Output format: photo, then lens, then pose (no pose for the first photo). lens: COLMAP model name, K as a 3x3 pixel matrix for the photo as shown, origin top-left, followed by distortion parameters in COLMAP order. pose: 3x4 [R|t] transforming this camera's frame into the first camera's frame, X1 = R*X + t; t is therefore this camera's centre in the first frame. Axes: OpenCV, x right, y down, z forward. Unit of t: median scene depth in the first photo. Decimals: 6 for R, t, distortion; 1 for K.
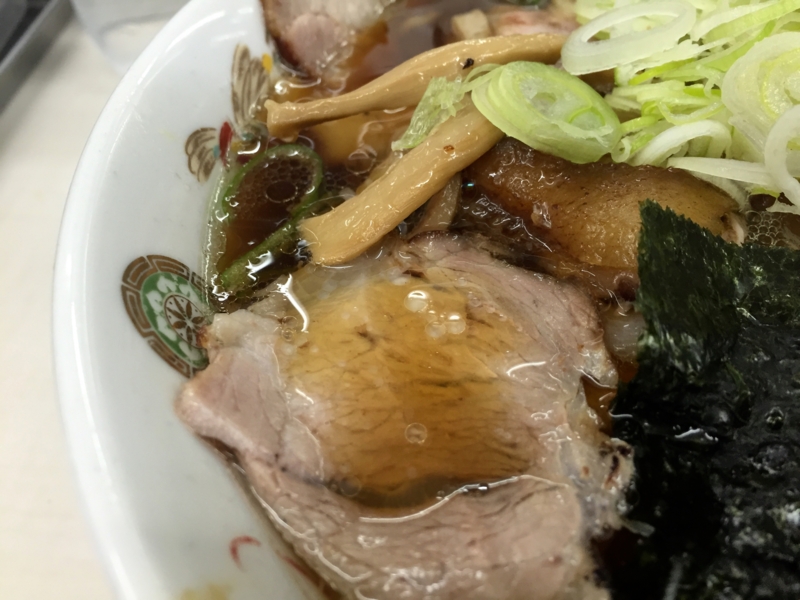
lens RADIAL K [[725.7, 0, 400.8], [0, 725.7, 315.4], [0, 0, 1]] dist [0.005613, -0.006180]
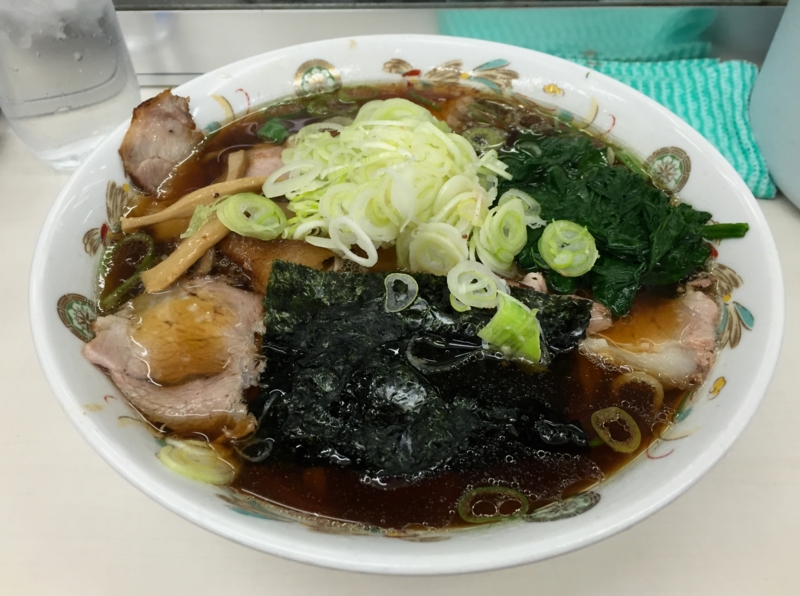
lens RADIAL K [[730.7, 0, 398.0], [0, 730.7, 300.6], [0, 0, 1]] dist [0.042494, 0.000463]
pose [[0.994347, -0.062231, 0.086034, 0.463696], [0.064294, 0.997701, -0.021422, 0.052799], [-0.084503, 0.026832, 0.996062, -1.336297]]
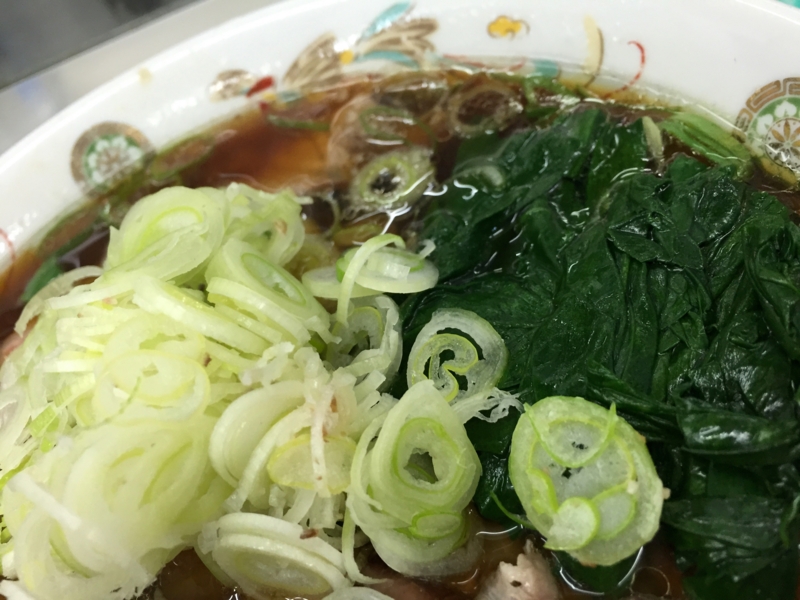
lens RADIAL K [[725.7, 0, 400.8], [0, 725.7, 315.4], [0, 0, 1]] dist [0.005613, -0.006180]
pose [[0.925346, -0.355918, -0.130603, 1.190255], [0.363731, 0.930600, 0.041035, -0.424516], [0.106934, -0.085476, 0.990585, 0.042409]]
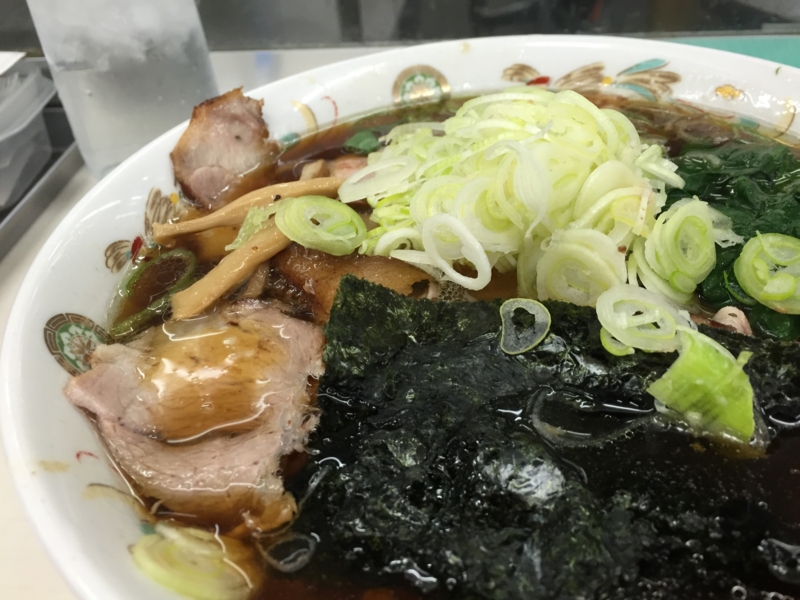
lens RADIAL K [[730.7, 0, 398.0], [0, 730.7, 302.6], [0, 0, 1]] dist [0.042494, 0.000463]
pose [[0.998375, -0.022761, -0.052239, 0.486066], [0.013737, 0.985860, -0.167009, 0.179717], [0.055301, 0.166020, 0.984571, -0.621656]]
